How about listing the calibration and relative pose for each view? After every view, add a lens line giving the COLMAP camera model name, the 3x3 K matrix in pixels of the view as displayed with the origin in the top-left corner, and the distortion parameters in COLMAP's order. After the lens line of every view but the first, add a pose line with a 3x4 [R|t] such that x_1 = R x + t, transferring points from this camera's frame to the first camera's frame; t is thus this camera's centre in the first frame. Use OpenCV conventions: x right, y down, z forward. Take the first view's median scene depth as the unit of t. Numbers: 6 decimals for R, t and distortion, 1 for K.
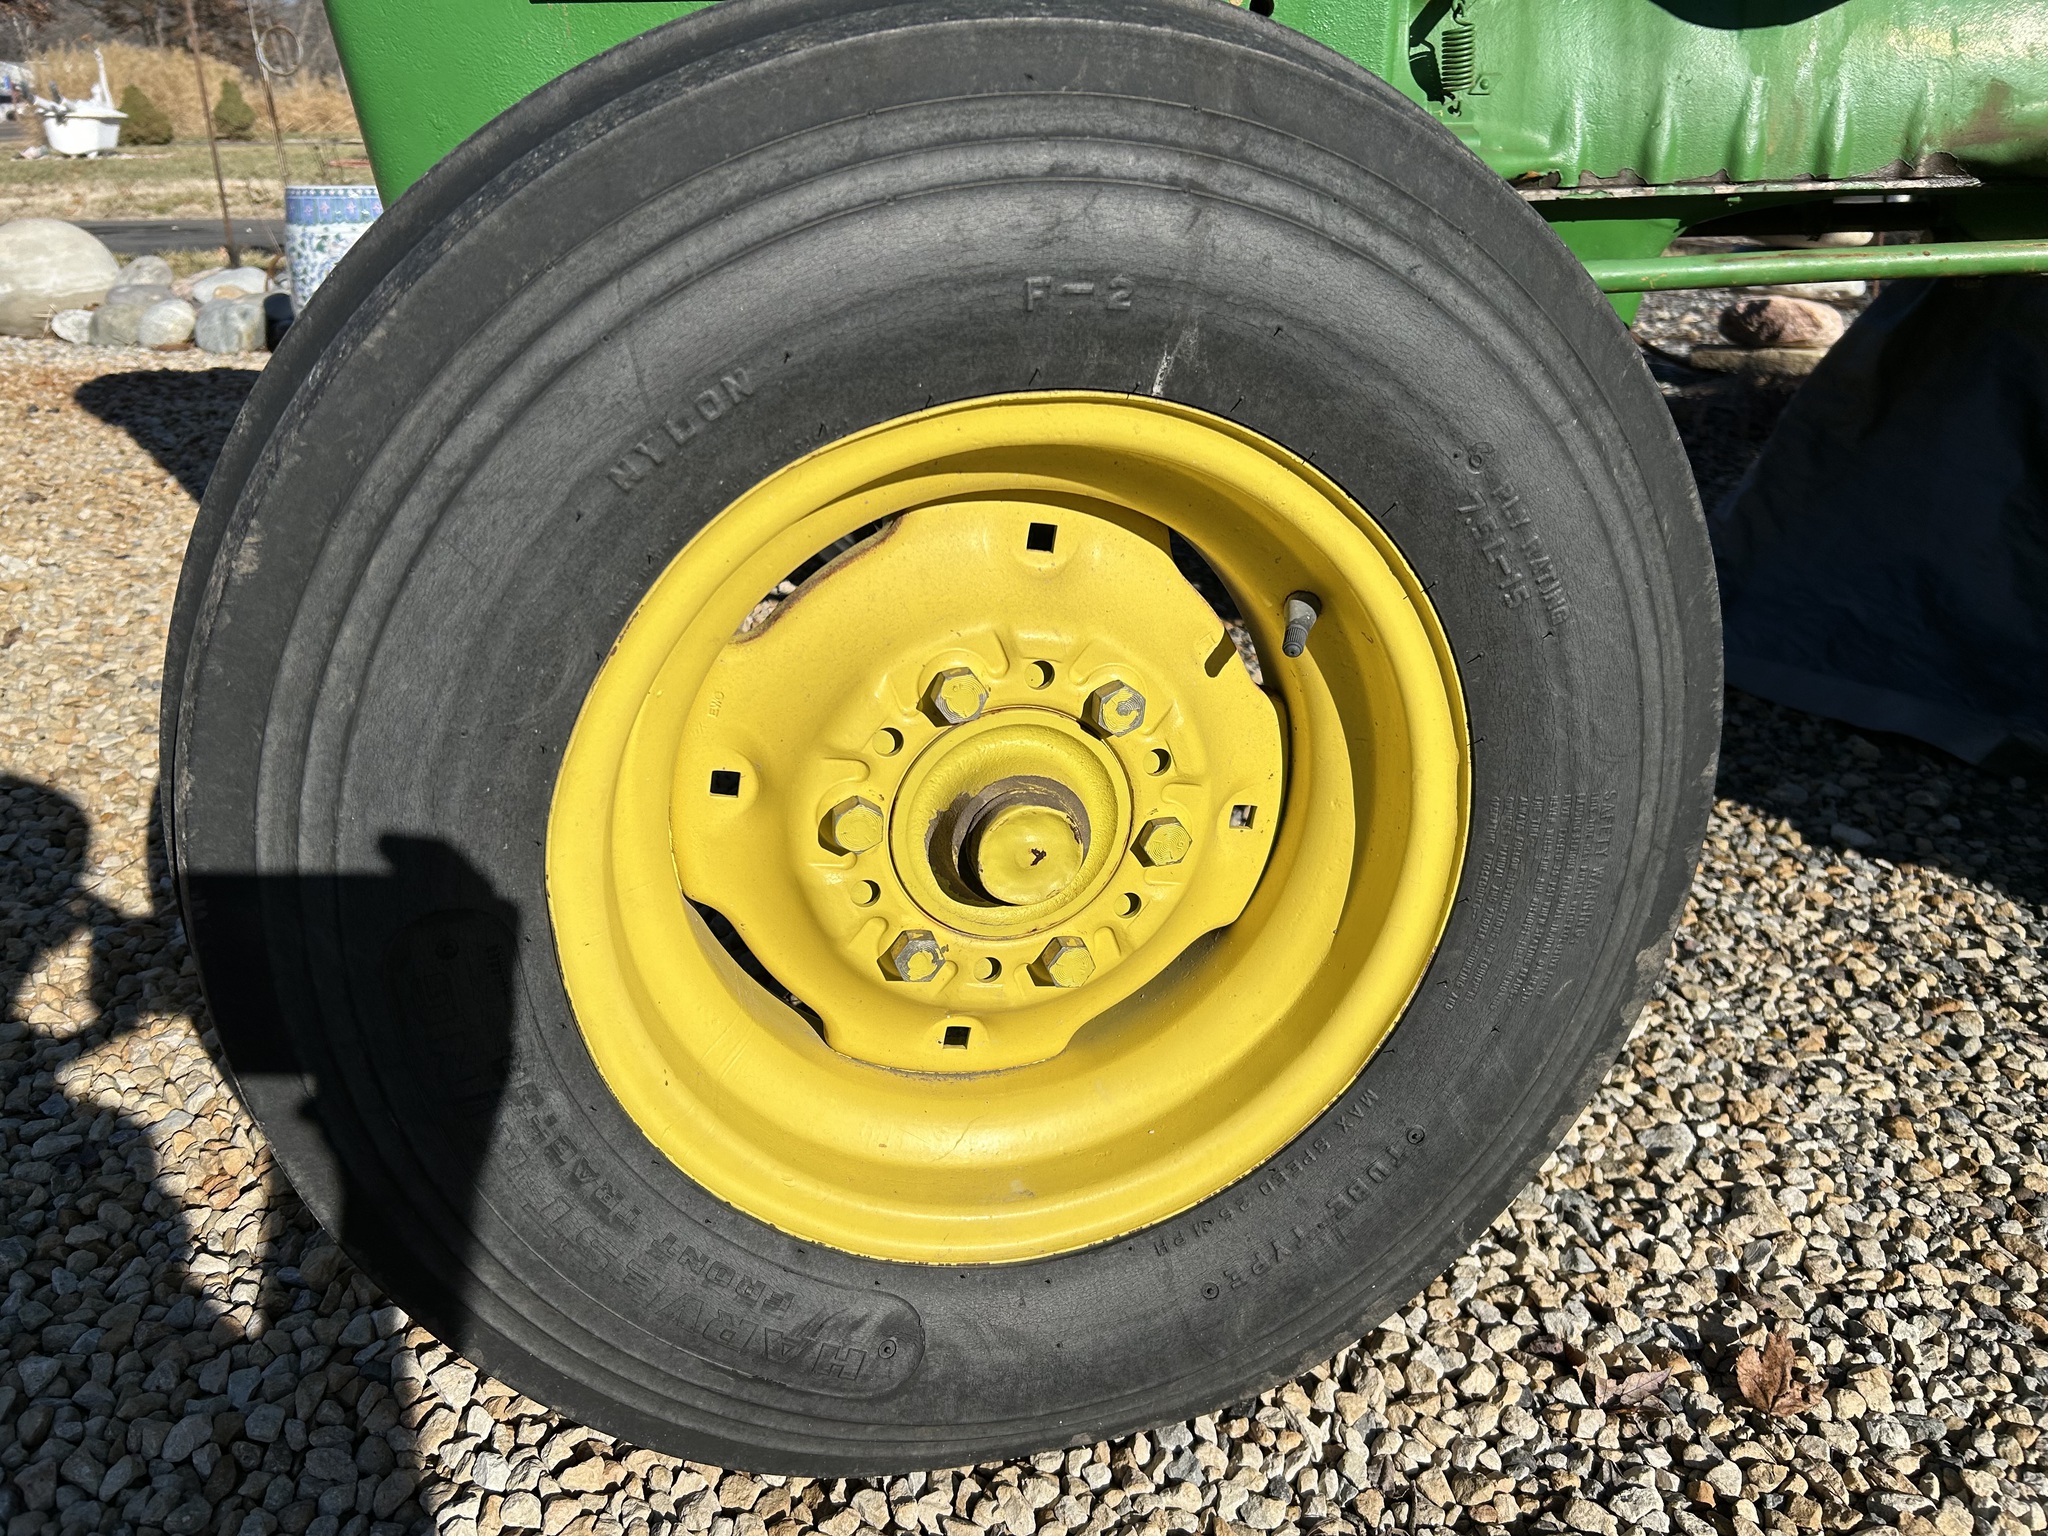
lens RADIAL K [[1529.8, 0, 1031.5], [0, 1529.8, 780.3], [0, 0, 1]] dist [0.070434, -0.077278]
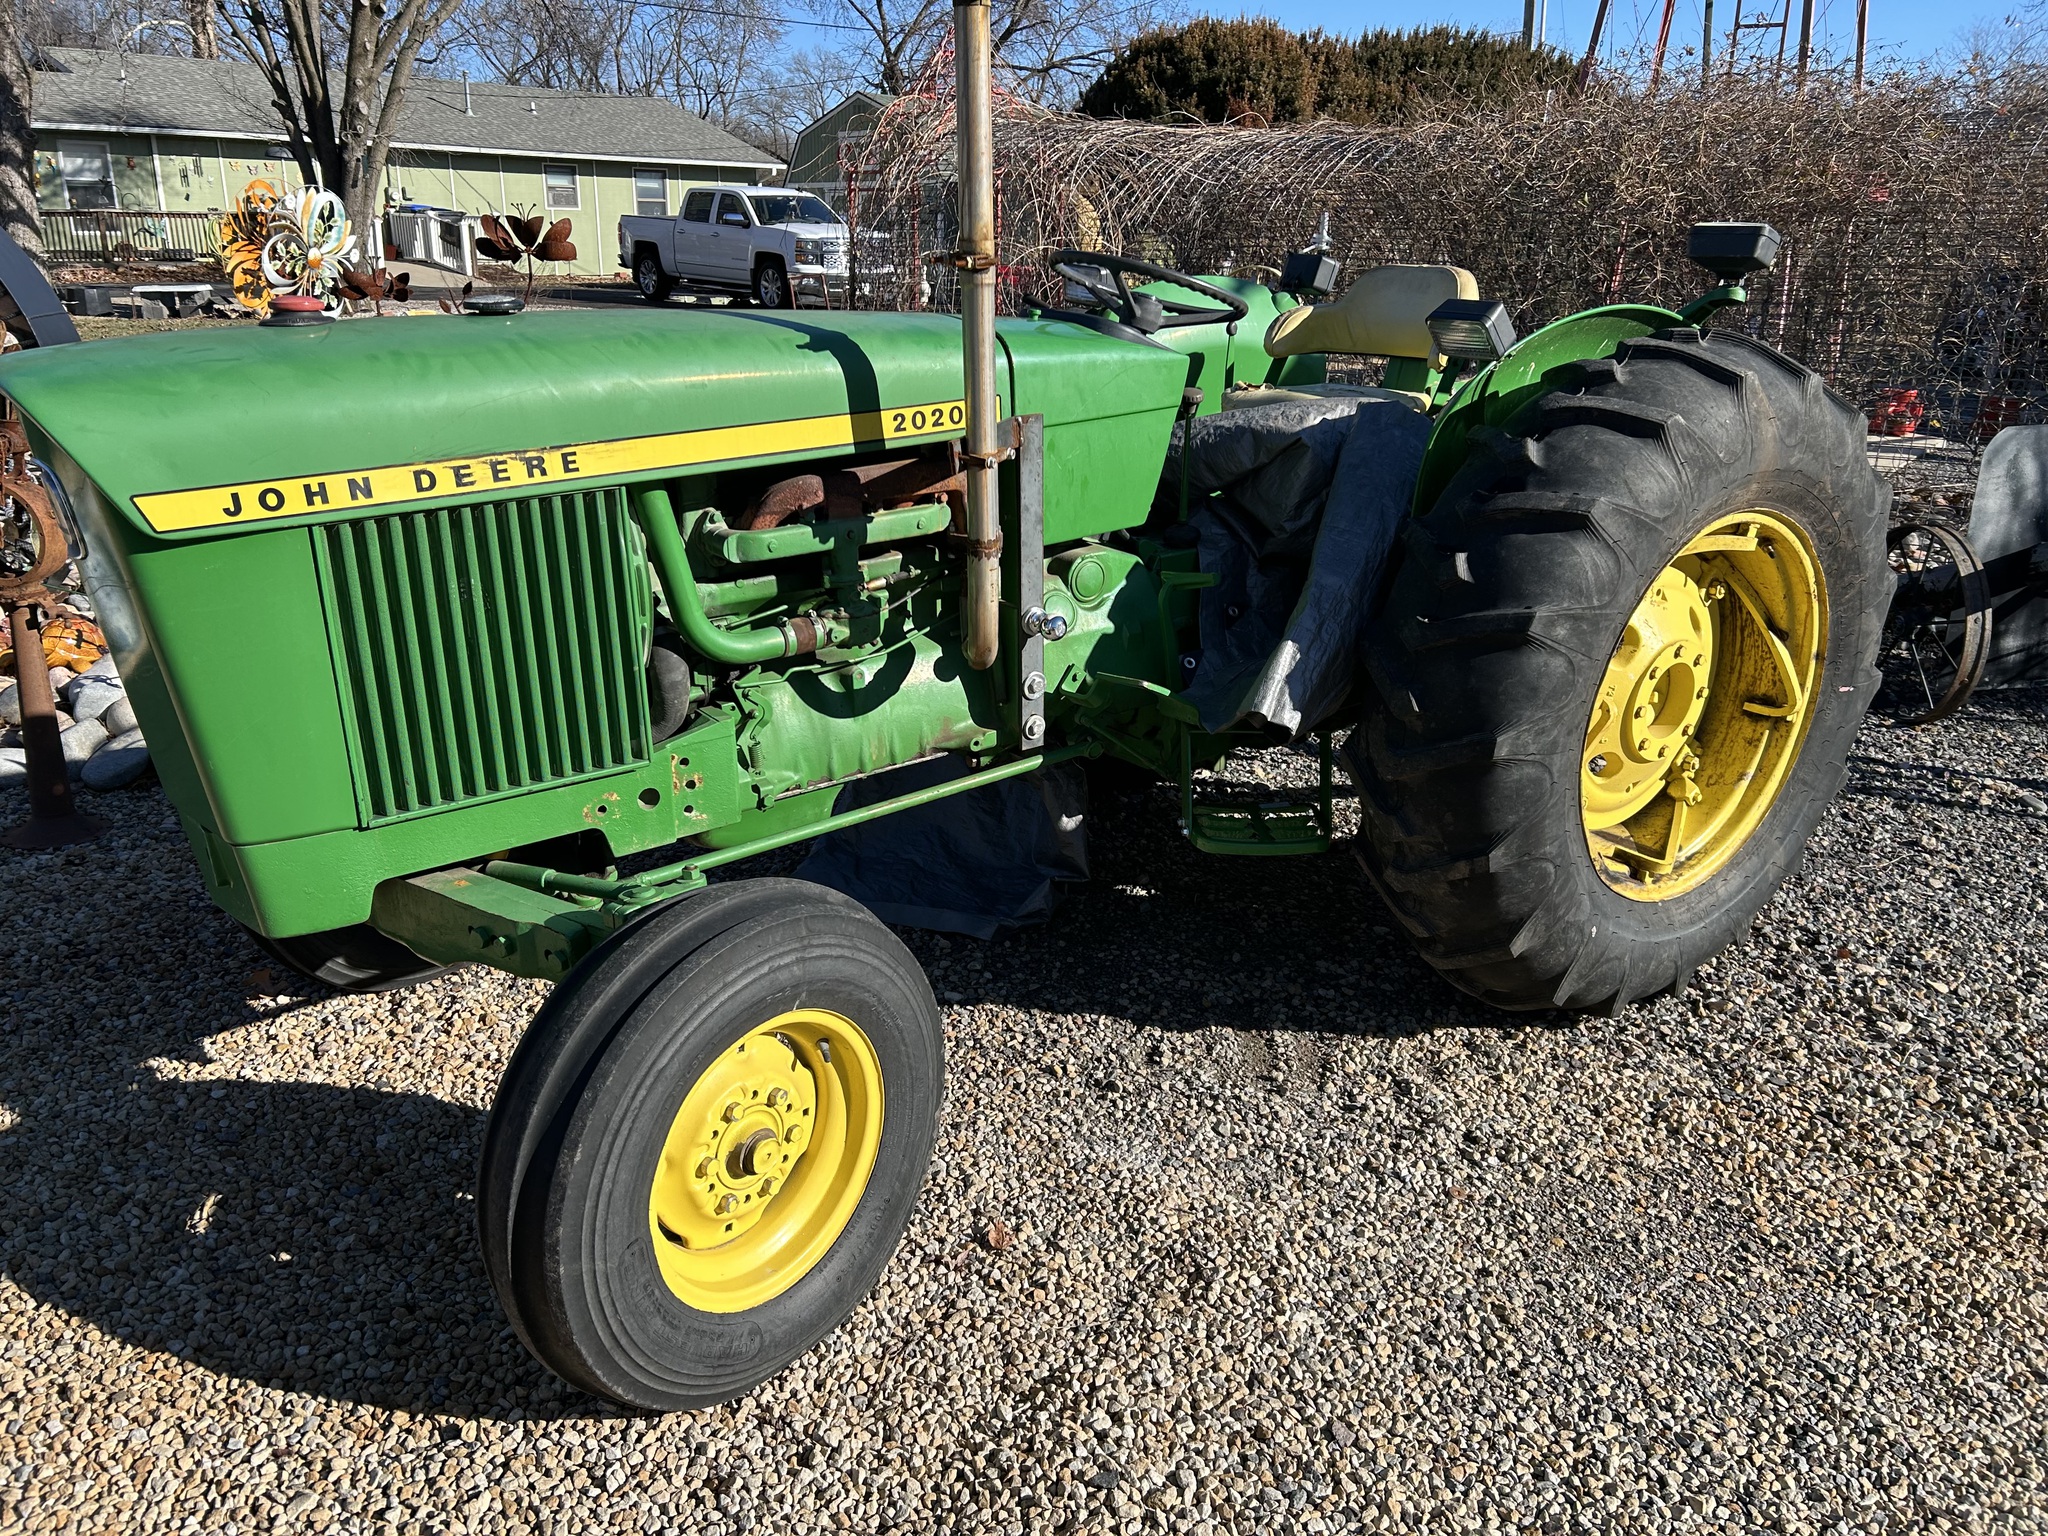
lens RADIAL K [[1529.8, 0, 1031.5], [0, 1529.8, 780.3], [0, 0, 1]] dist [0.070434, -0.077278]
pose [[0.799990, -0.201776, 0.565069, -0.898001], [0.223579, 0.974182, 0.031333, -0.508143], [-0.556802, 0.101271, 0.824449, -1.444551]]
